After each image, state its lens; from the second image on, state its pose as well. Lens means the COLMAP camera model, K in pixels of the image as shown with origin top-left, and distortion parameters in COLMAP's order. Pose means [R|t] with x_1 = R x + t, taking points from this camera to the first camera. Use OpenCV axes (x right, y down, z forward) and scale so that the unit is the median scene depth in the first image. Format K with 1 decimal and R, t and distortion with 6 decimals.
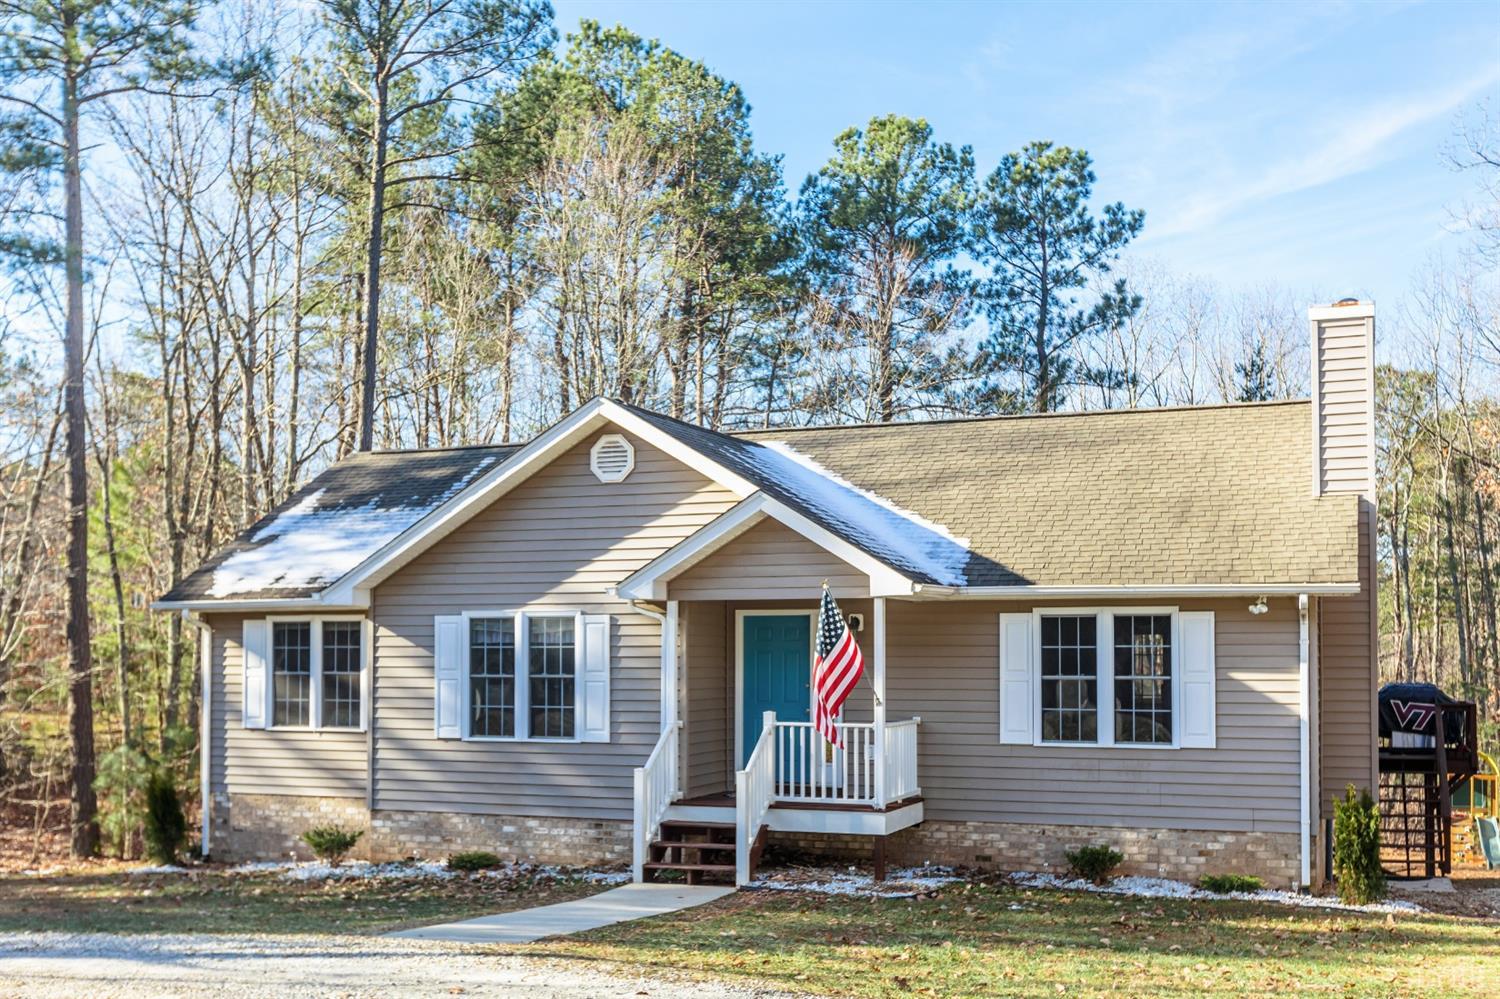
lens RADIAL K [[1491.8, 0, 750.4], [0, 1491.8, 500.7], [0, 0, 1]] dist [-0.011575, 0.006544]
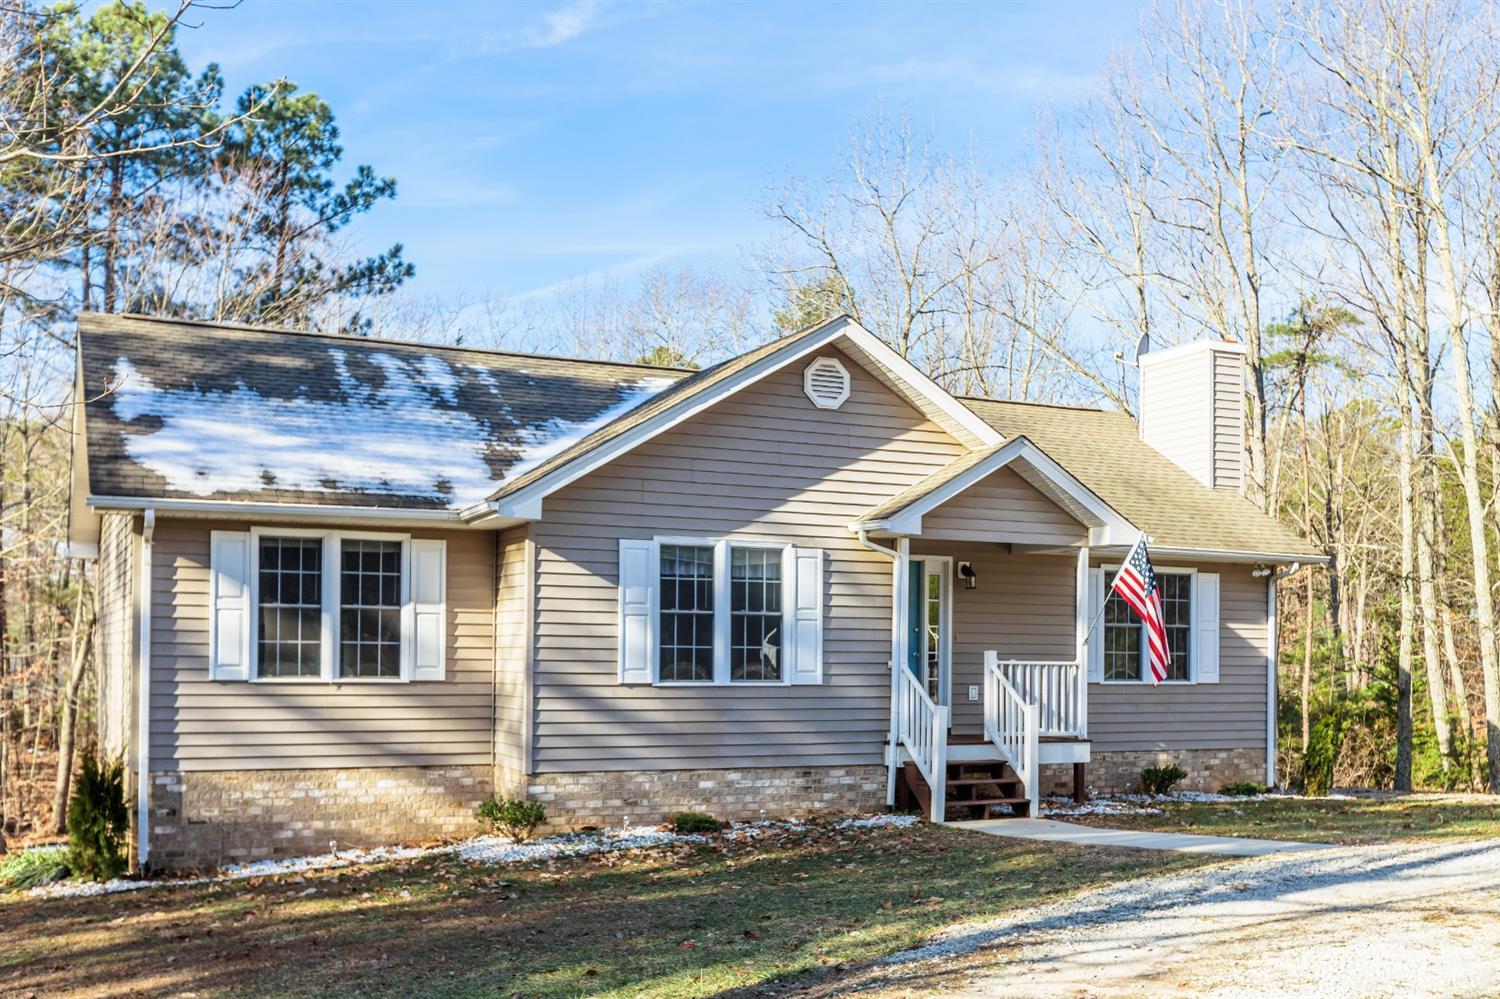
lens RADIAL K [[1523.0, 0, 750.0], [0, 1523.0, 526.1], [0, 0, 1]] dist [-0.009540, -0.013105]
pose [[0.702655, 0.067971, 0.708276, -0.787056], [-0.083826, 0.996402, -0.012461, 0.076077], [-0.706575, -0.050617, 0.705825, 0.349392]]
